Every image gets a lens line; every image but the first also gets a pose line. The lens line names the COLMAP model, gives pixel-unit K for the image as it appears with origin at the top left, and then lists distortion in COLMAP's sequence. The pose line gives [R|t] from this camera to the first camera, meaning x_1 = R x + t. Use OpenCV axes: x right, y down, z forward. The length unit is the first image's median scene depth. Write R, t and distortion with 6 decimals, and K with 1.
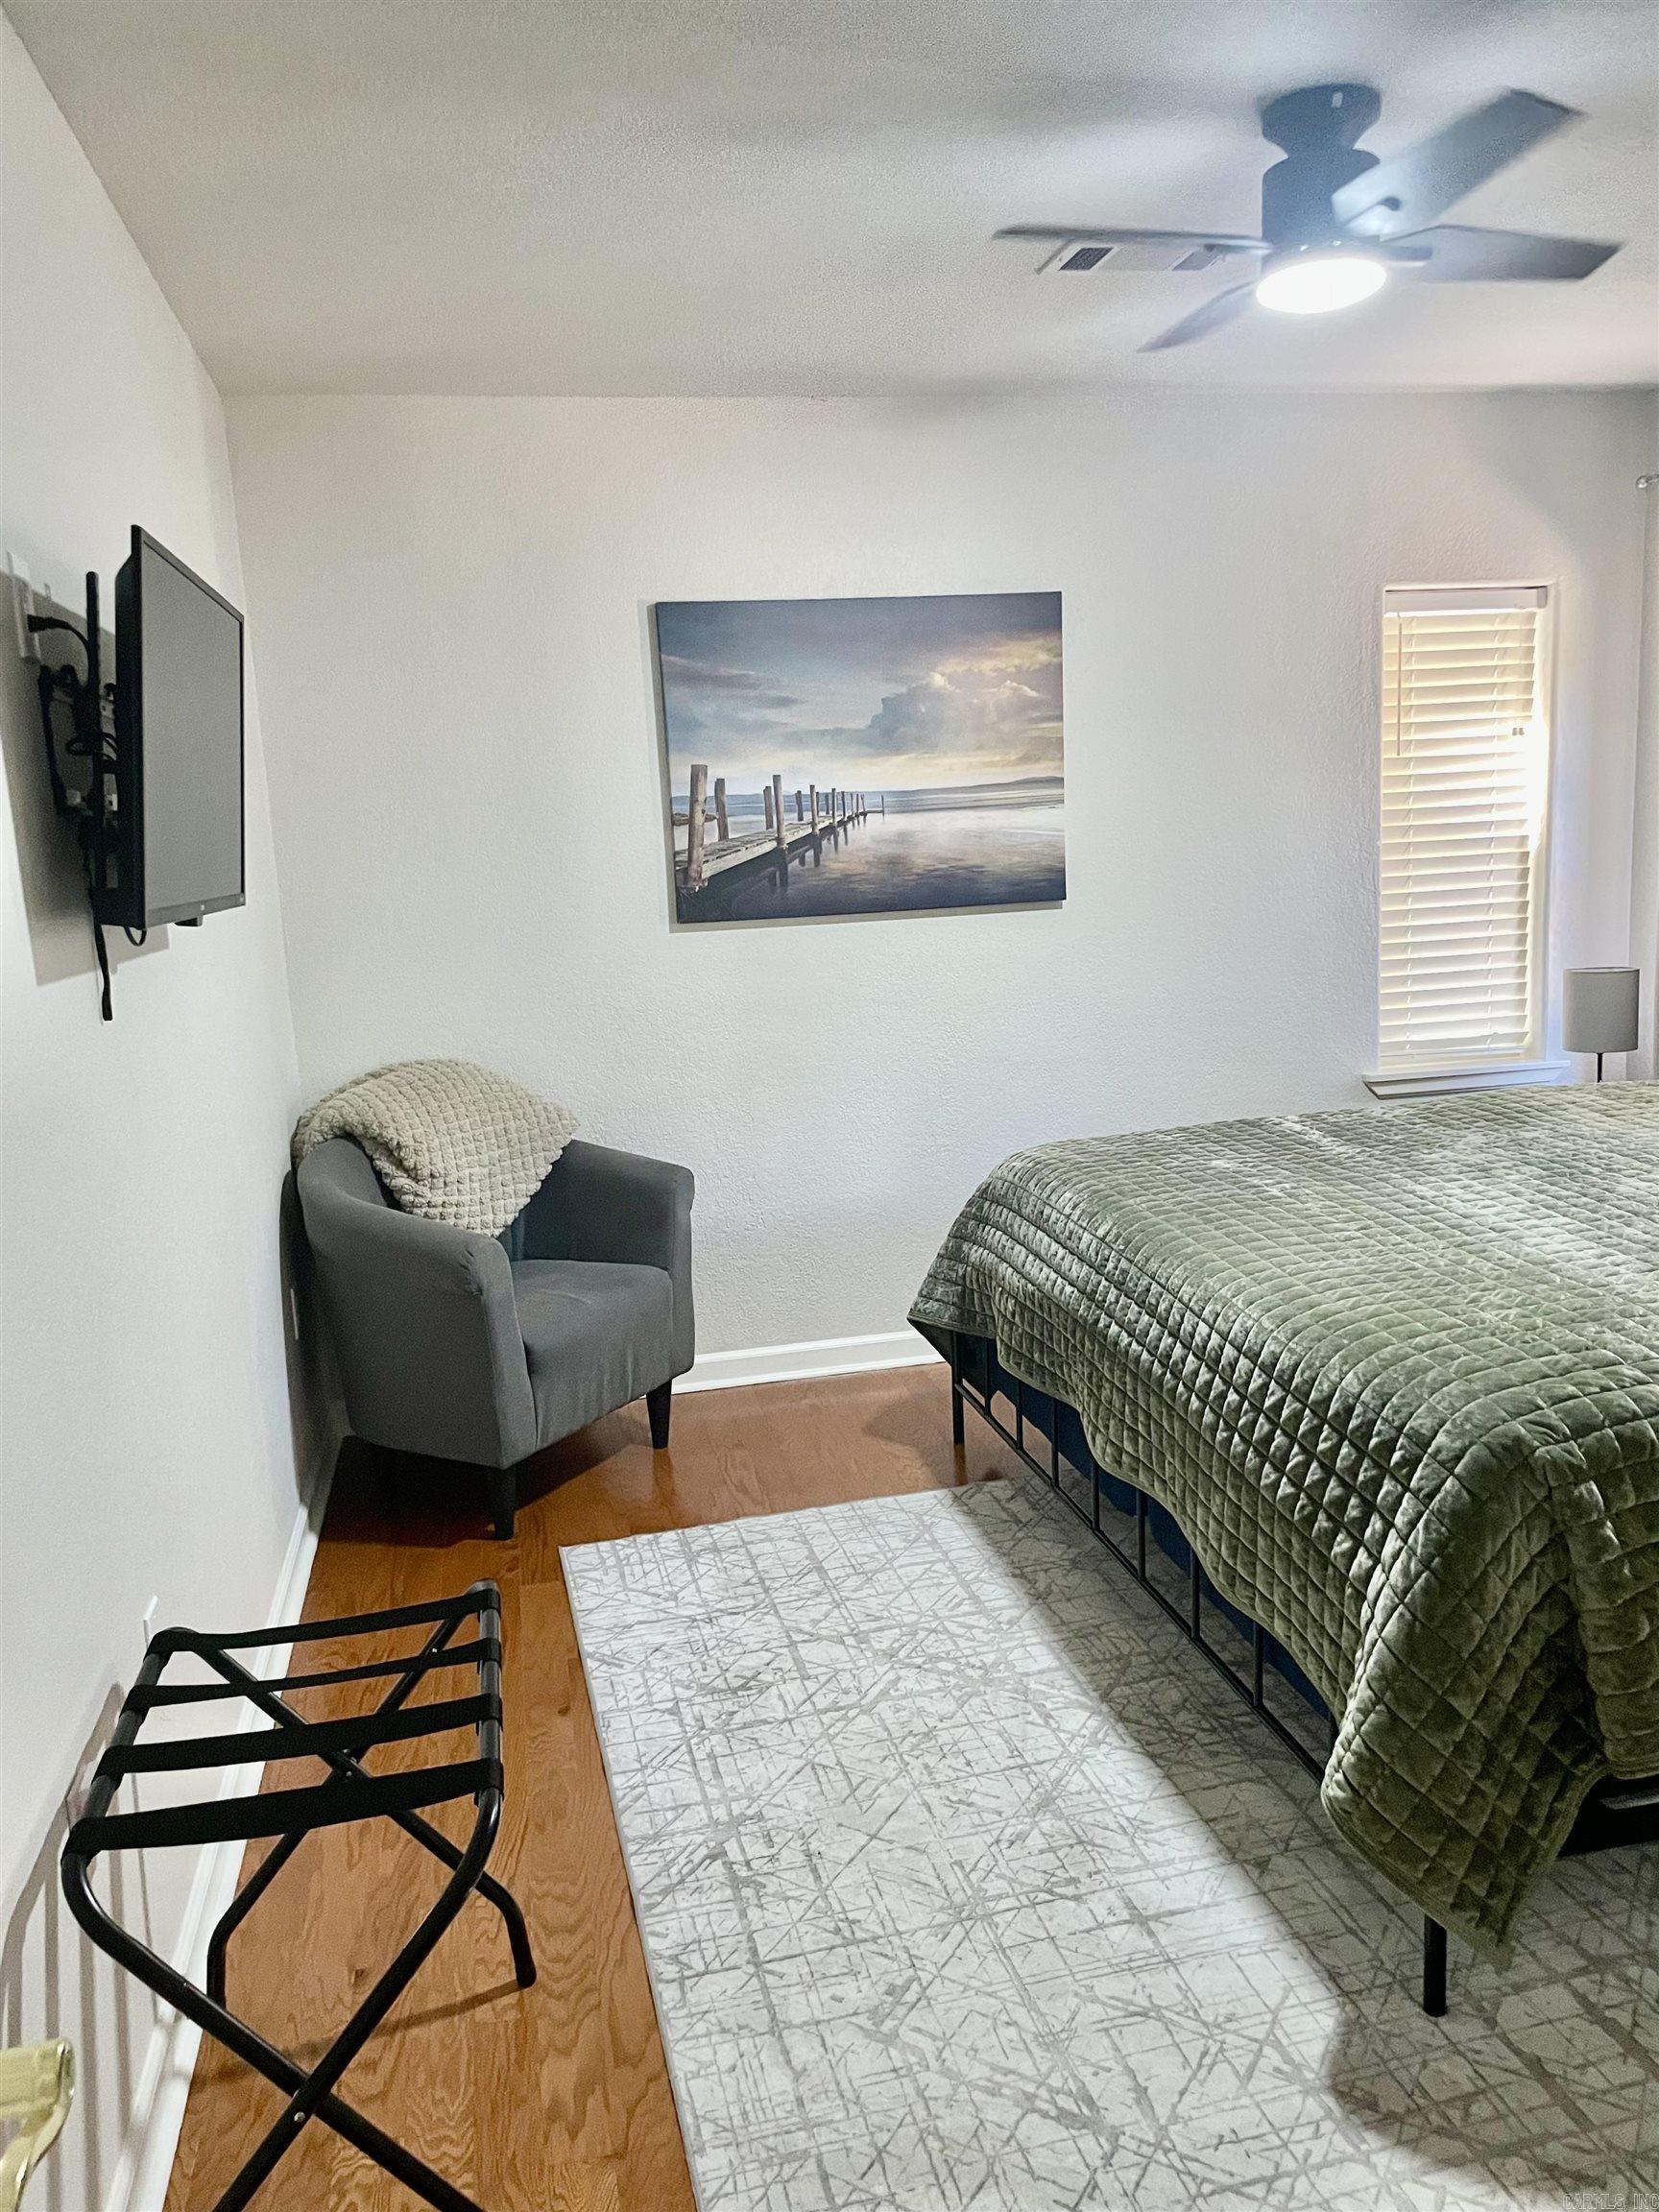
lens RADIAL K [[1656.7, 0, 829.0], [0, 1656.7, 1103.3], [0, 0, 1]] dist [0.024611, -0.036317]
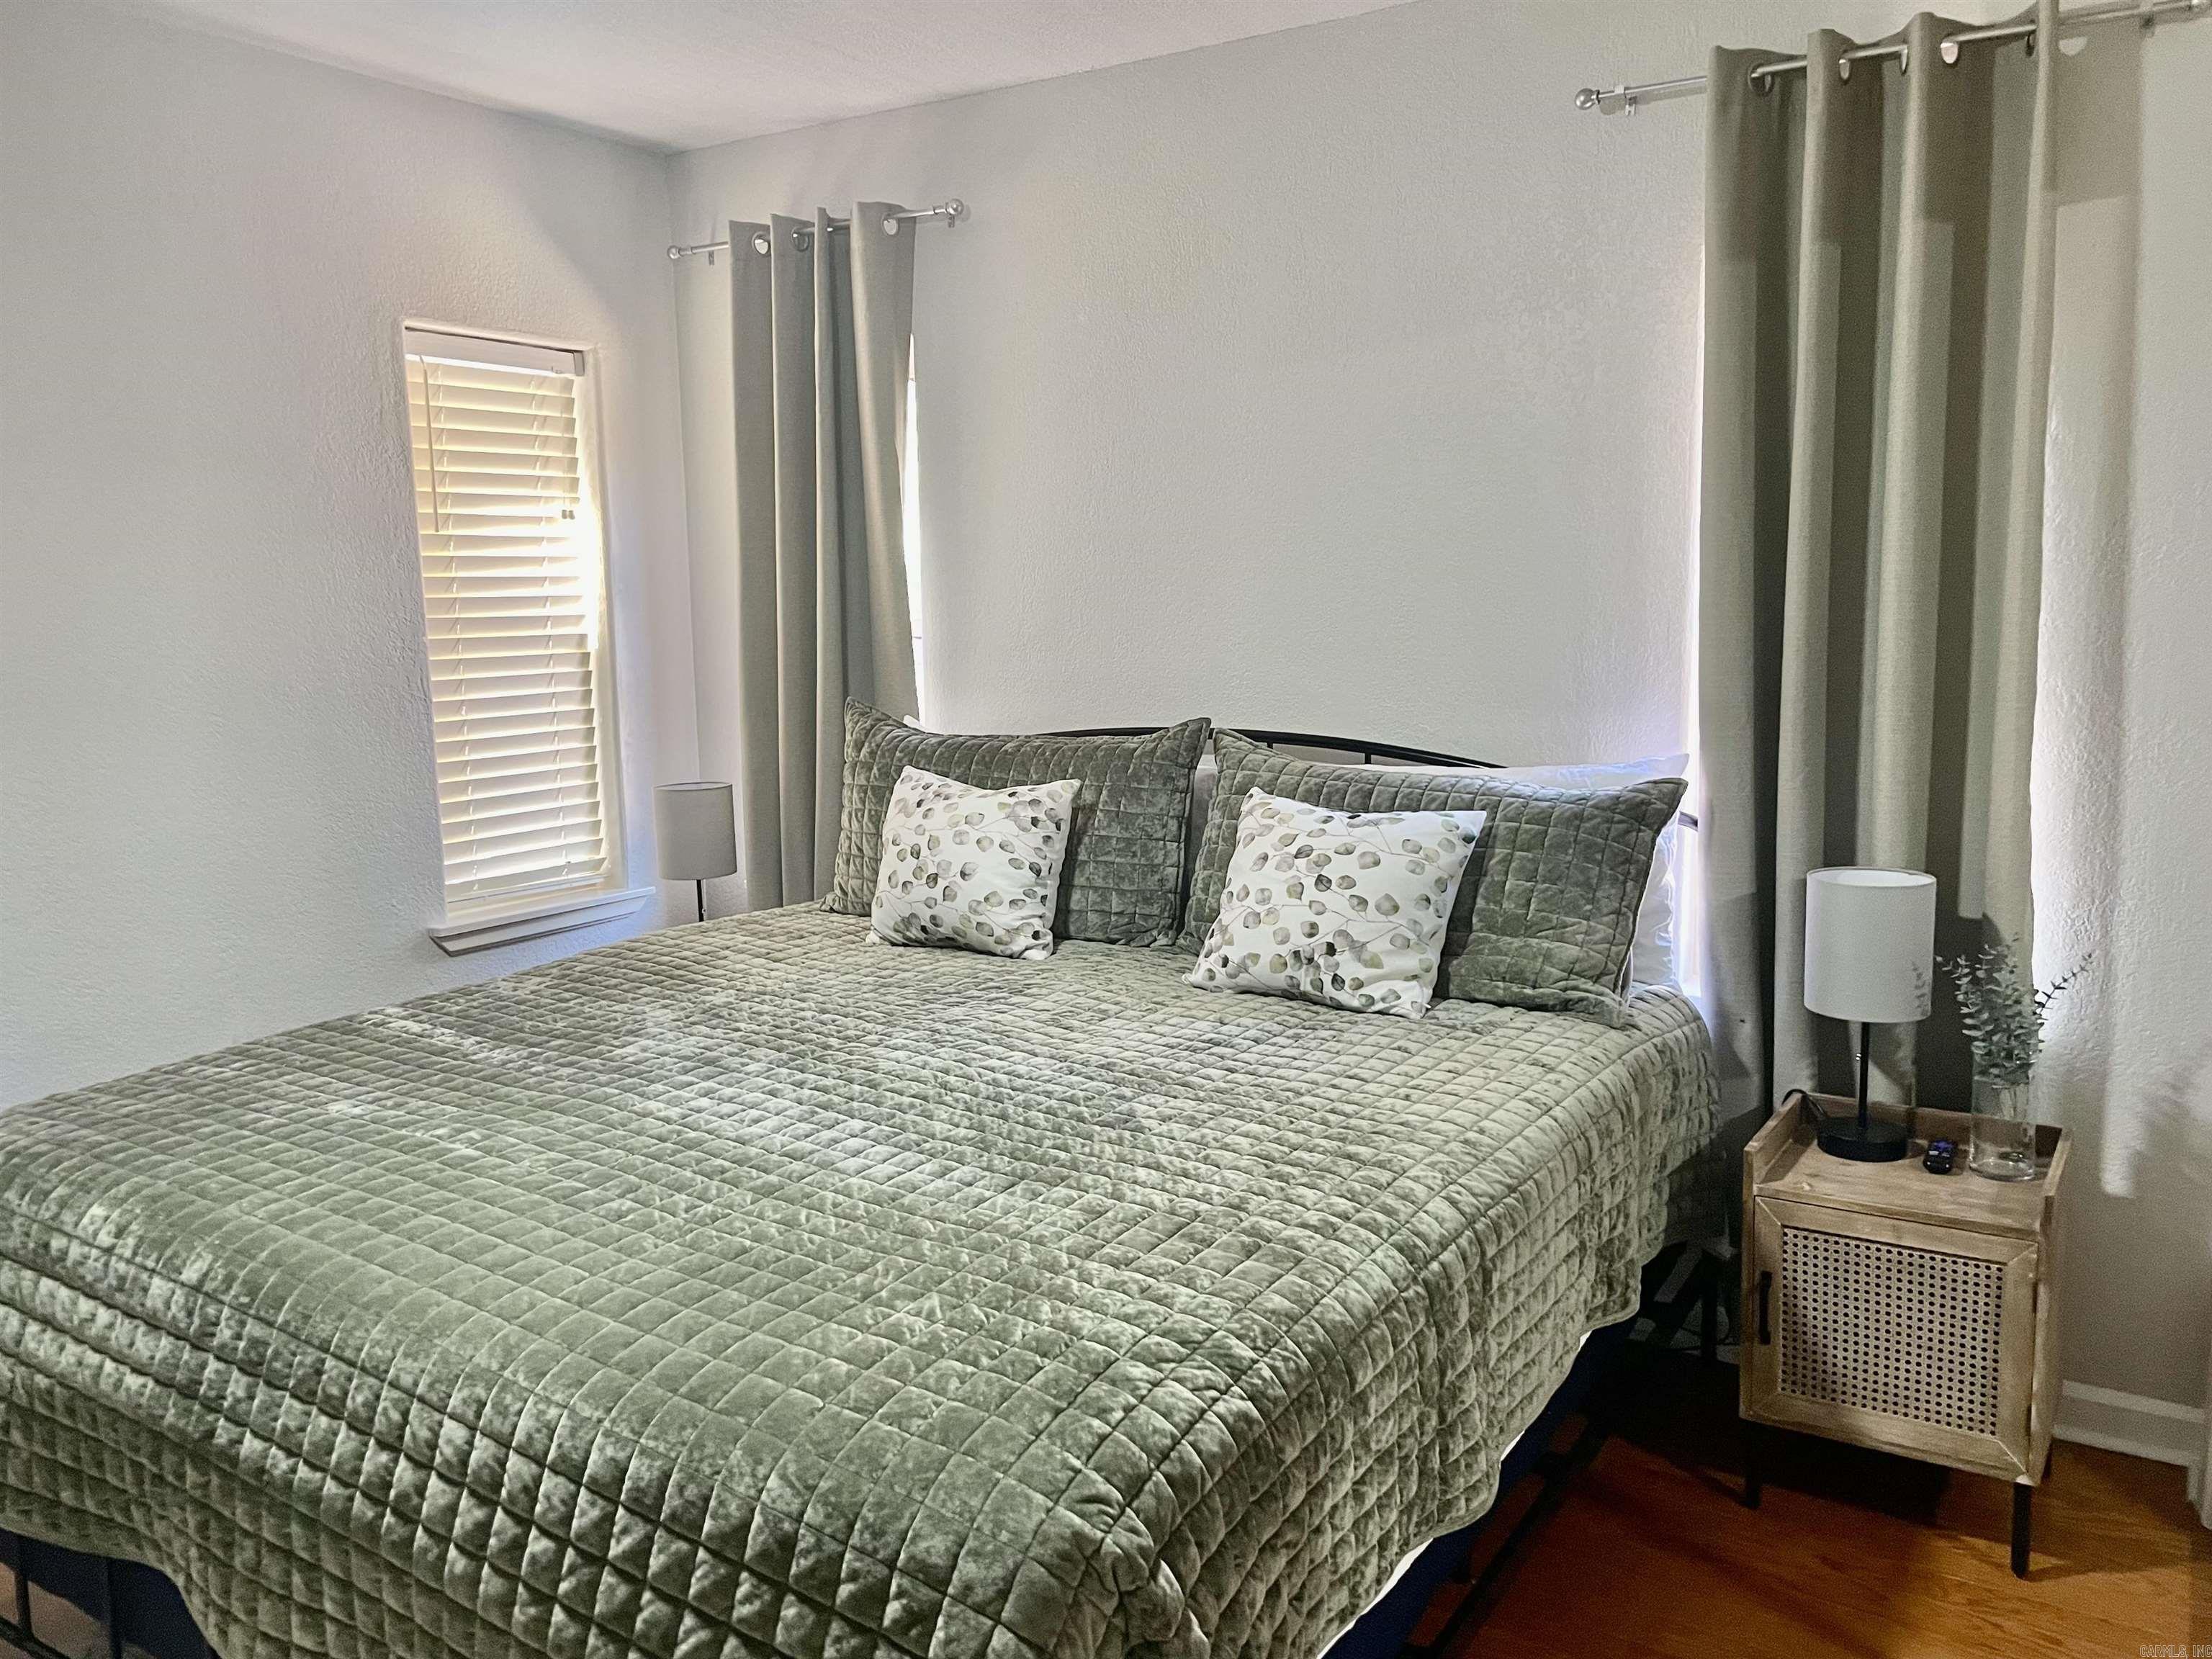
lens RADIAL K [[1656.7, 0, 1114.5], [0, 1656.7, 826.5], [0, 0, 1]] dist [0.024611, -0.036317]
pose [[0.696596, -0.061201, 0.714849, -0.025788], [0.091264, 0.995820, -0.003678, -0.054597], [-0.711636, 0.067802, 0.699269, 0.342188]]
